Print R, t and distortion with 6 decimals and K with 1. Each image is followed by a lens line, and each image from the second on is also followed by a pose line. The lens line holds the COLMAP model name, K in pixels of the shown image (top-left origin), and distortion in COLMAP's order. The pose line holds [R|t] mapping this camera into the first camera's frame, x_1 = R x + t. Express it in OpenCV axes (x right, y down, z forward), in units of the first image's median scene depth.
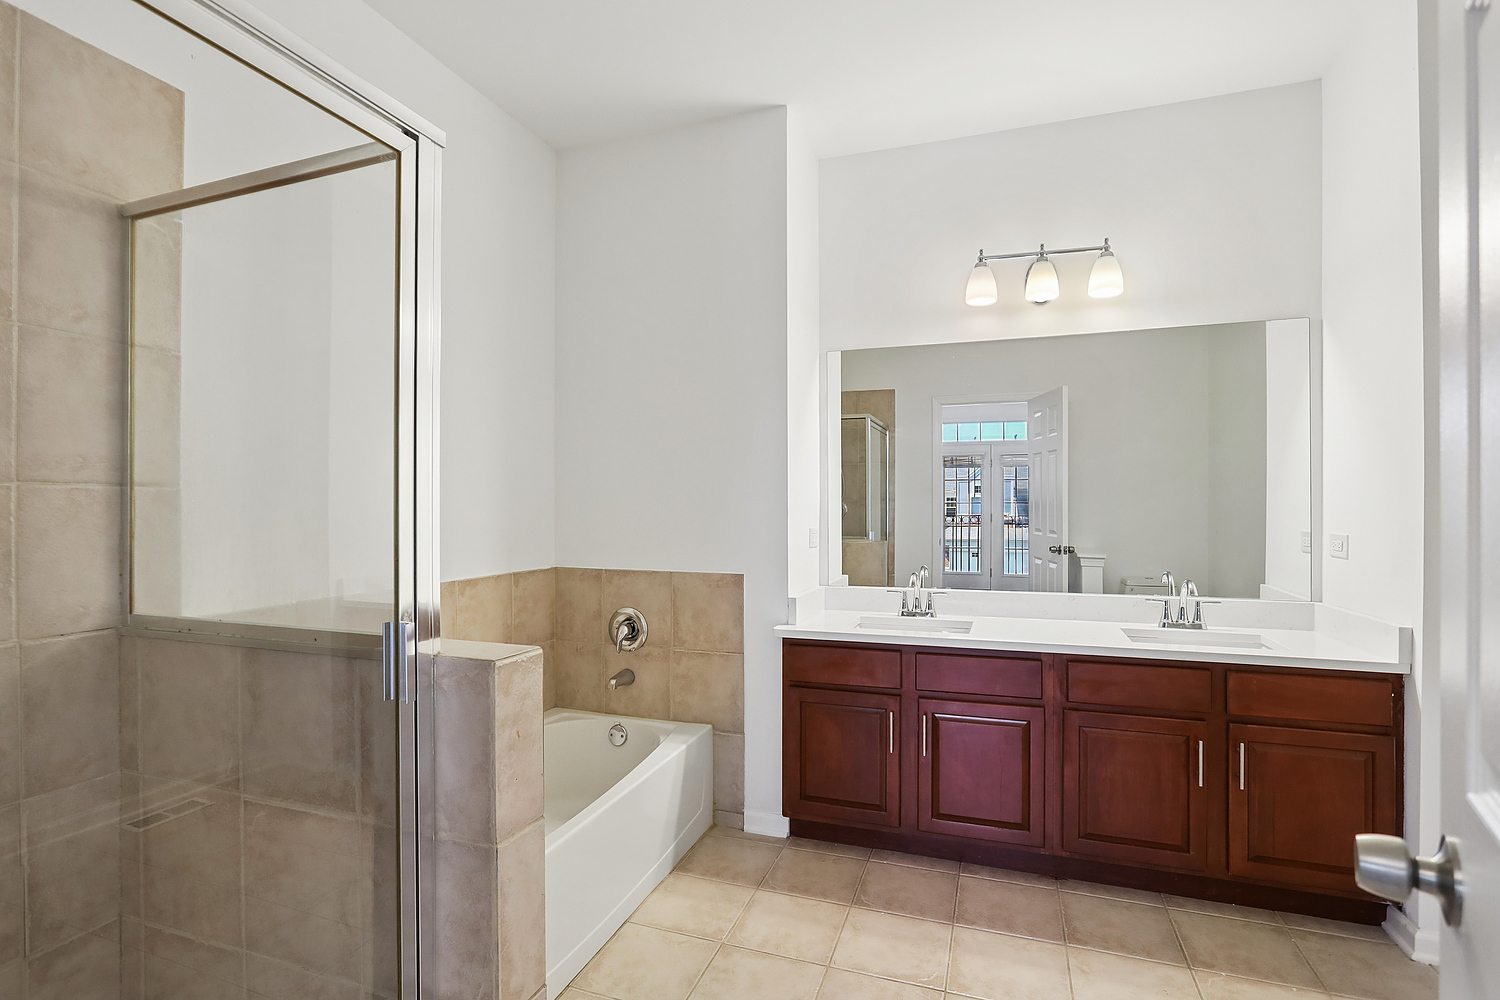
lens RADIAL K [[726.5, 0, 746.1], [0, 726.5, 500.5], [0, 0, 1]] dist [-0.000520, 0.000305]
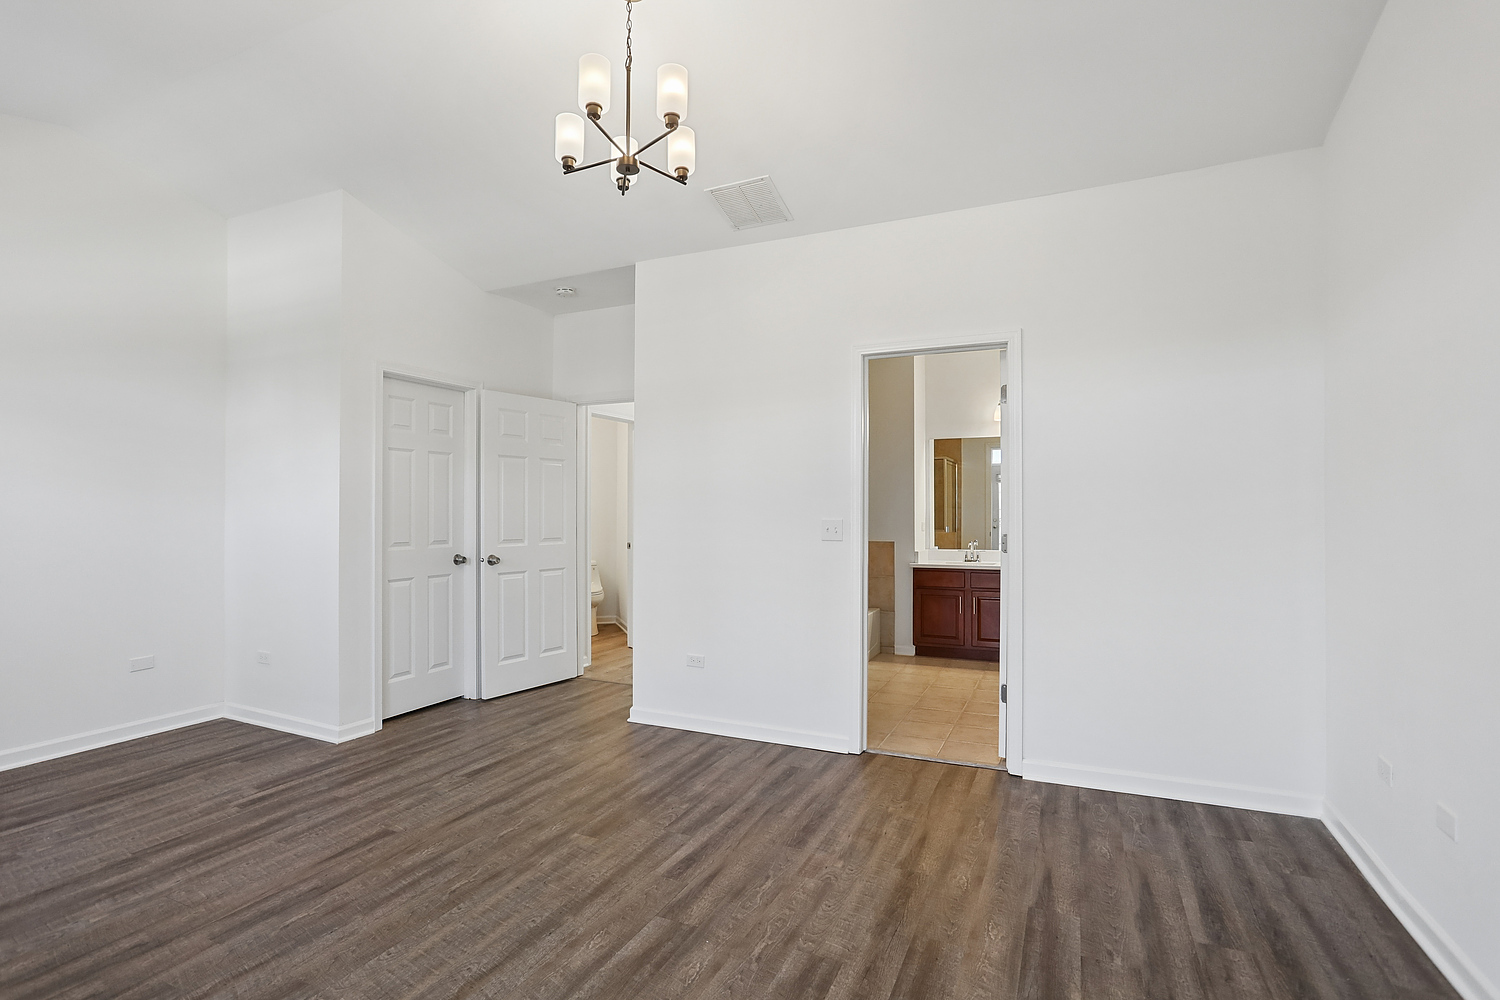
lens RADIAL K [[726.5, 0, 751.6], [0, 726.5, 507.3], [0, 0, 1]] dist [-0.000520, 0.000305]
pose [[0.996768, -0.007252, -0.080008, -0.269701], [0.007226, 0.999974, -0.000616, -0.008129], [0.080010, 0.000036, 0.996794, -1.331971]]
